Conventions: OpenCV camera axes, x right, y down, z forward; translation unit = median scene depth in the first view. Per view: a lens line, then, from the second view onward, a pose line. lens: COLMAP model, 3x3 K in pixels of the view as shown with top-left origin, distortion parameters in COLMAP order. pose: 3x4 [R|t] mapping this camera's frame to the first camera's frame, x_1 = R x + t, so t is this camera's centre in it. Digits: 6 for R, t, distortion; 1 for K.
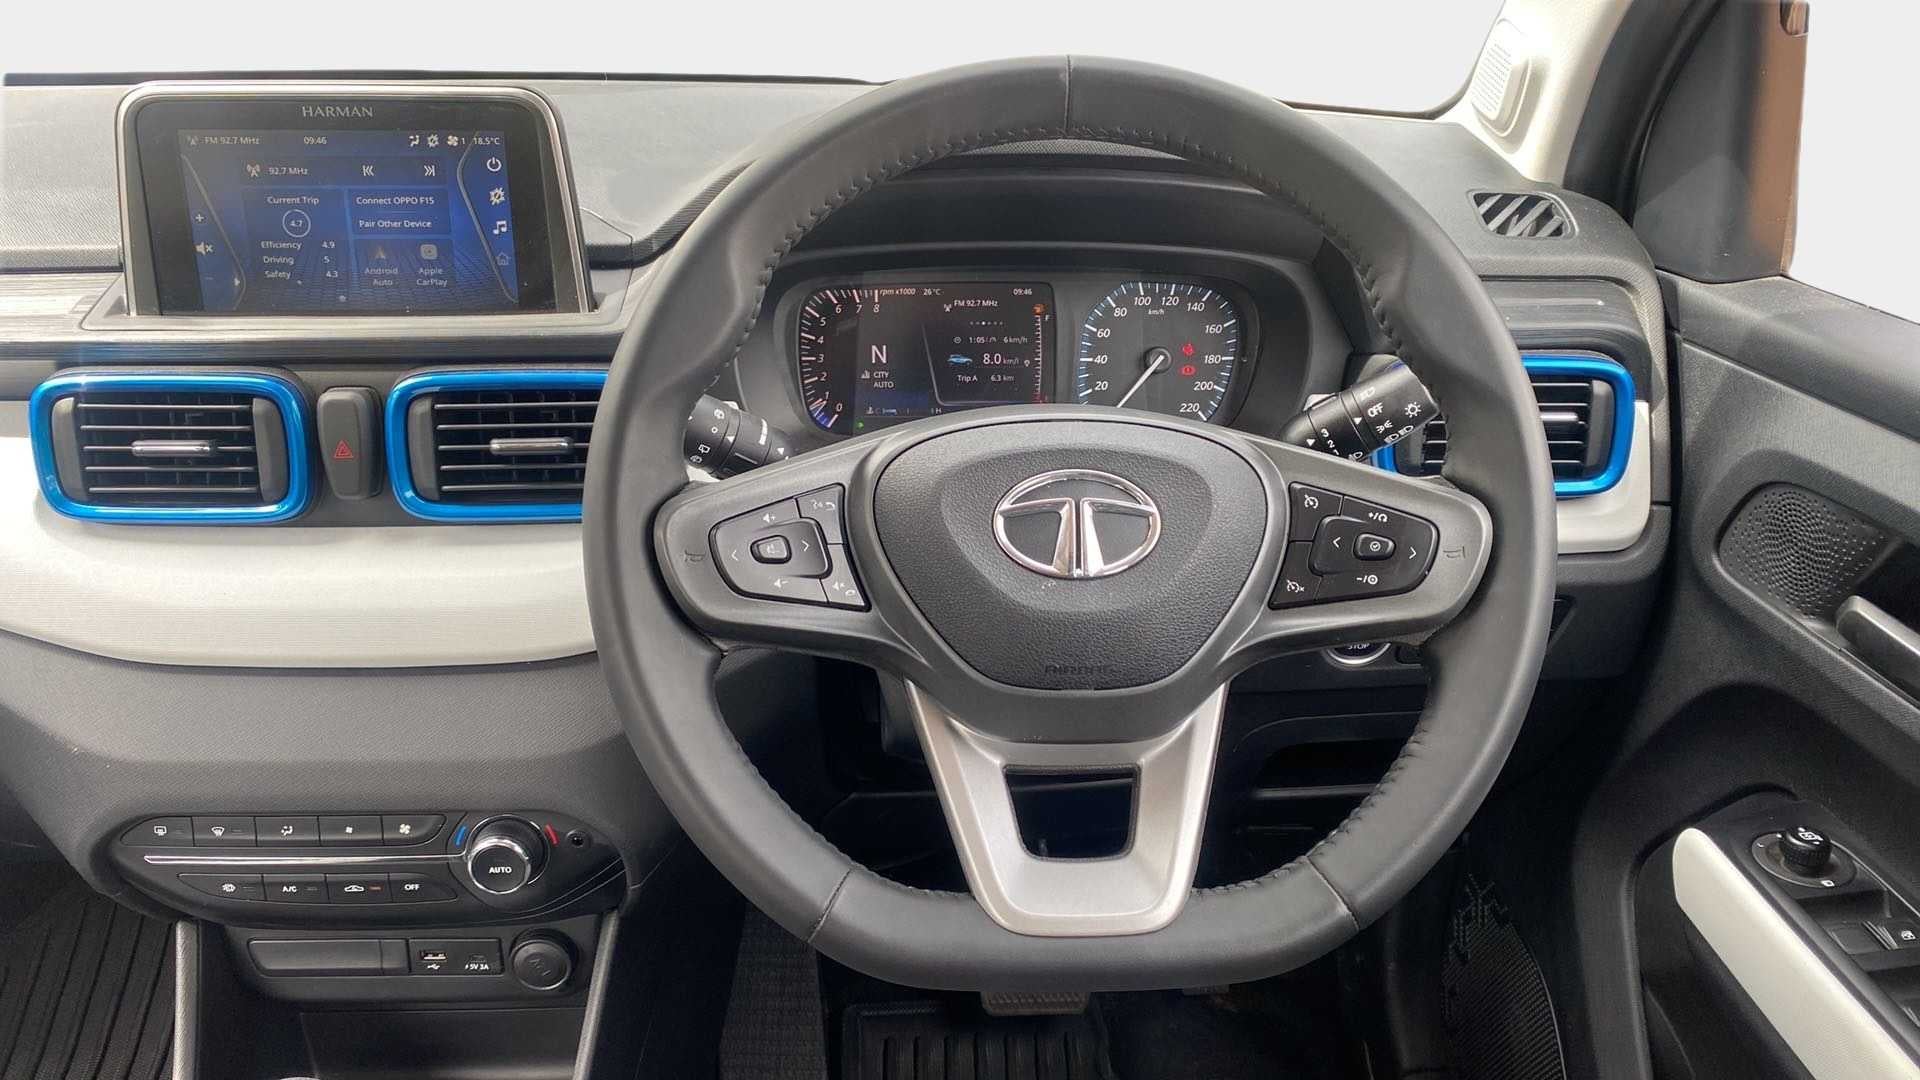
lens RADIAL K [[1343.1, 0, 966.8], [0, 1343.1, 557.6], [0, 0, 1]] dist [0.021403, -0.033308]
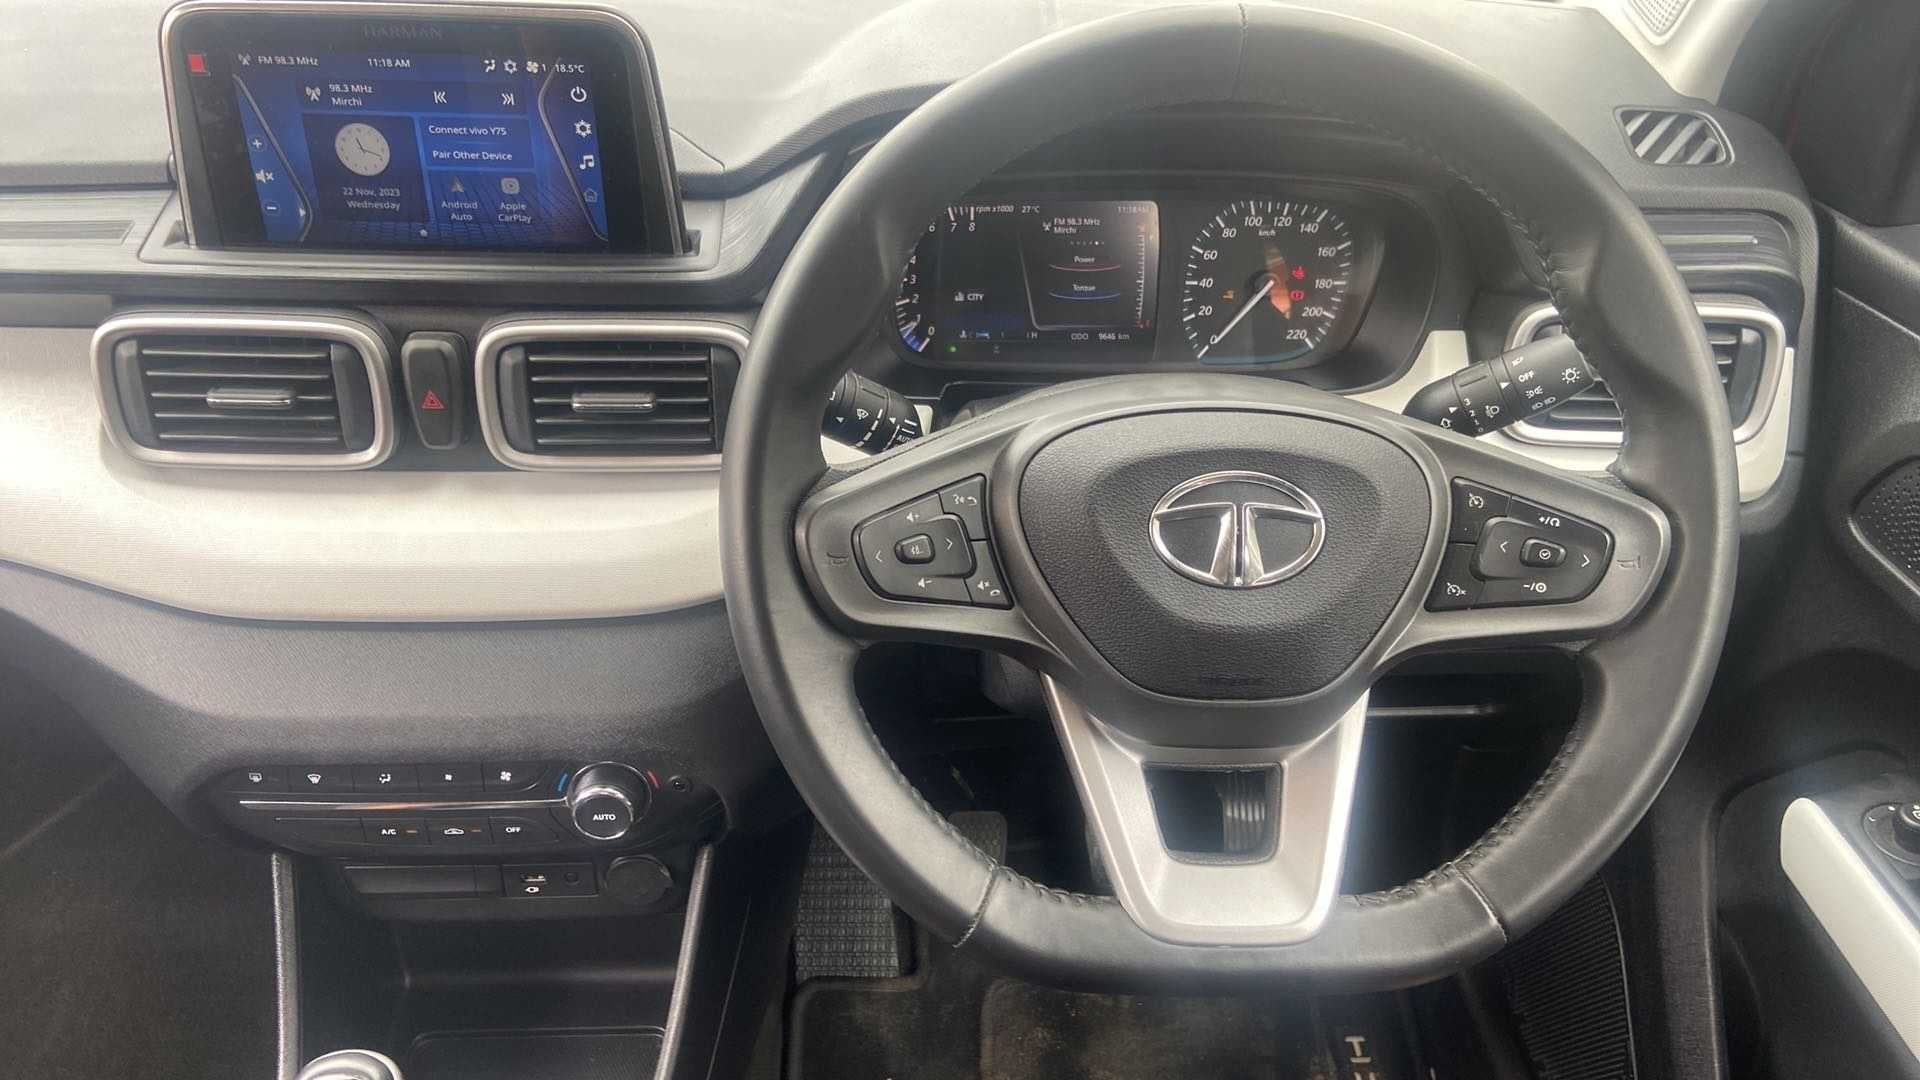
lens RADIAL K [[1343.1, 0, 951.6], [0, 1343.1, 549.3], [0, 0, 1]] dist [0.021403, -0.033308]
pose [[0.999930, 0.011681, 0.001777, -0.093551], [-0.011815, 0.990018, 0.140444, -0.109043], [-0.000118, -0.140455, 0.990087, 0.042045]]
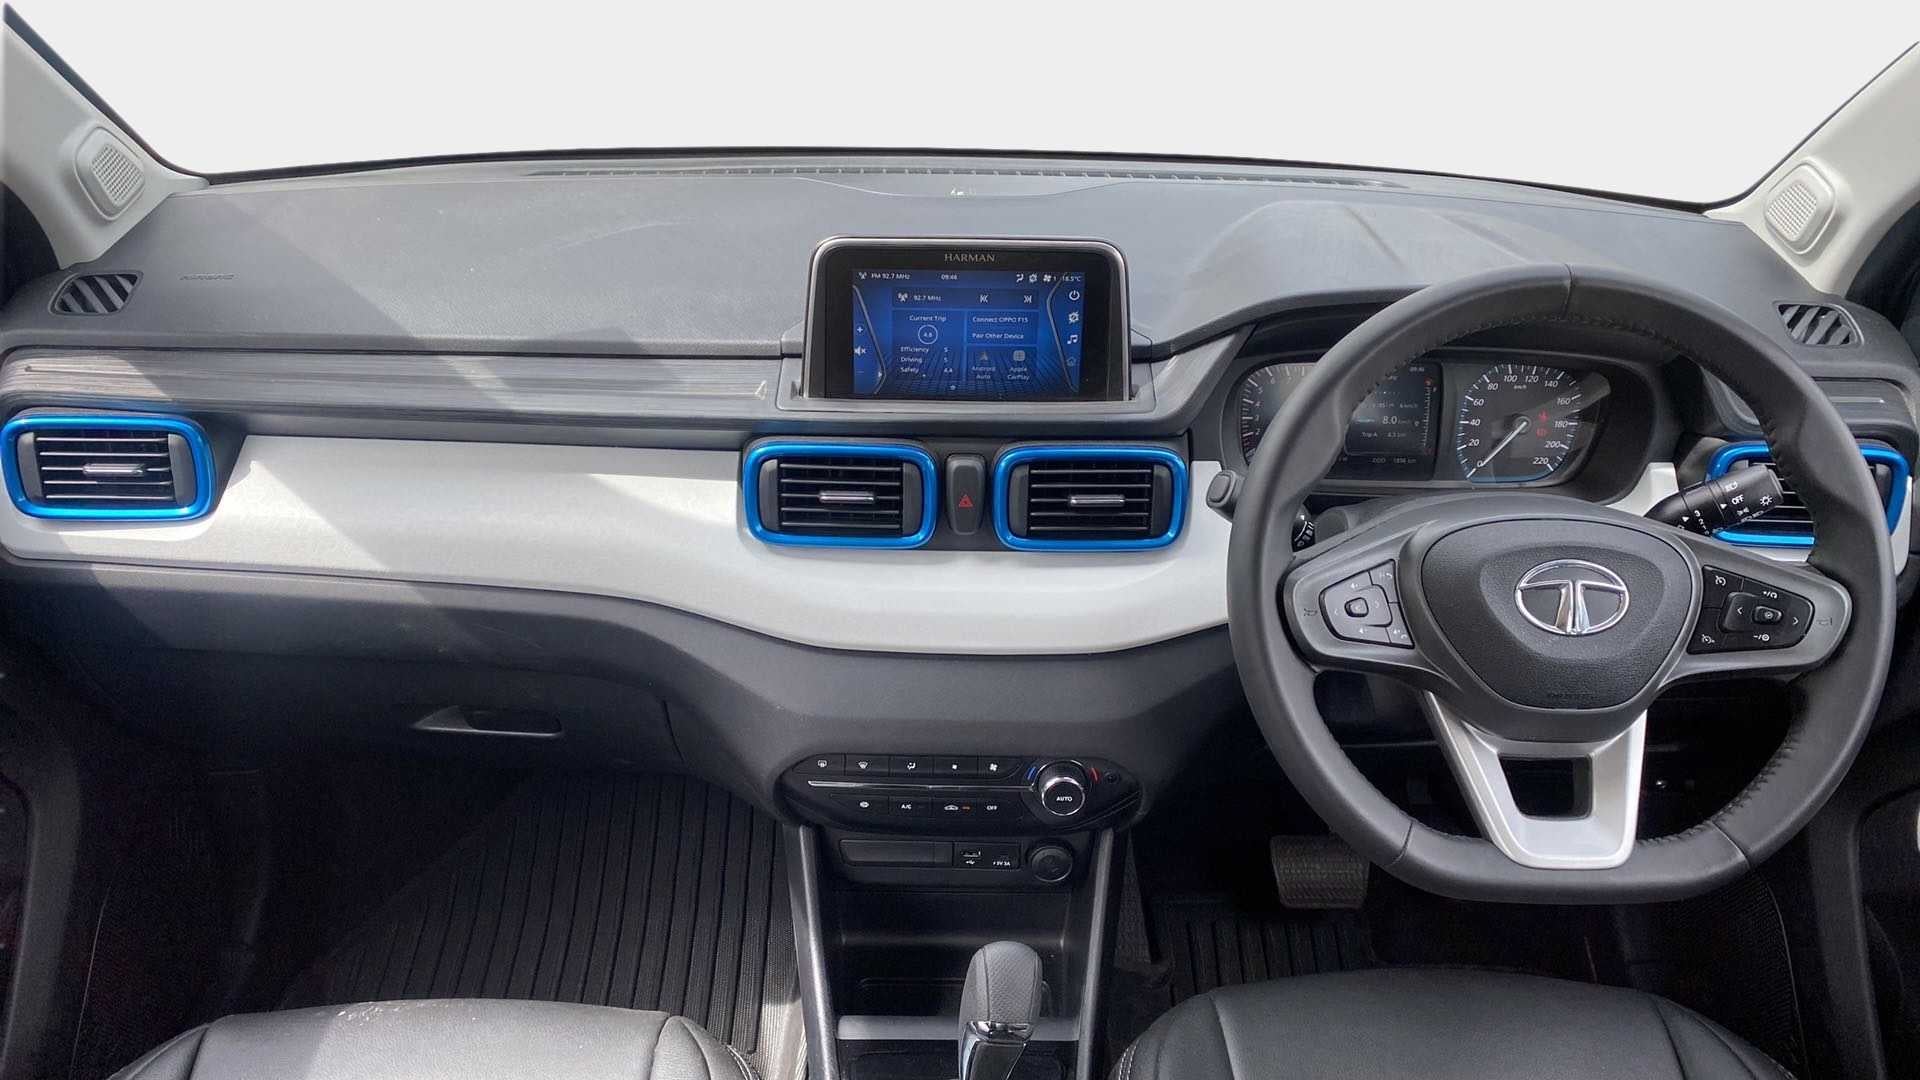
lens RADIAL K [[1343.1, 0, 945.2], [0, 1343.1, 531.1], [0, 0, 1]] dist [0.021403, -0.033308]
pose [[0.998905, 0.024133, -0.040075, -0.421323], [-0.021413, 0.997525, 0.066971, -0.139951], [0.041592, -0.066040, 0.996950, -0.388685]]
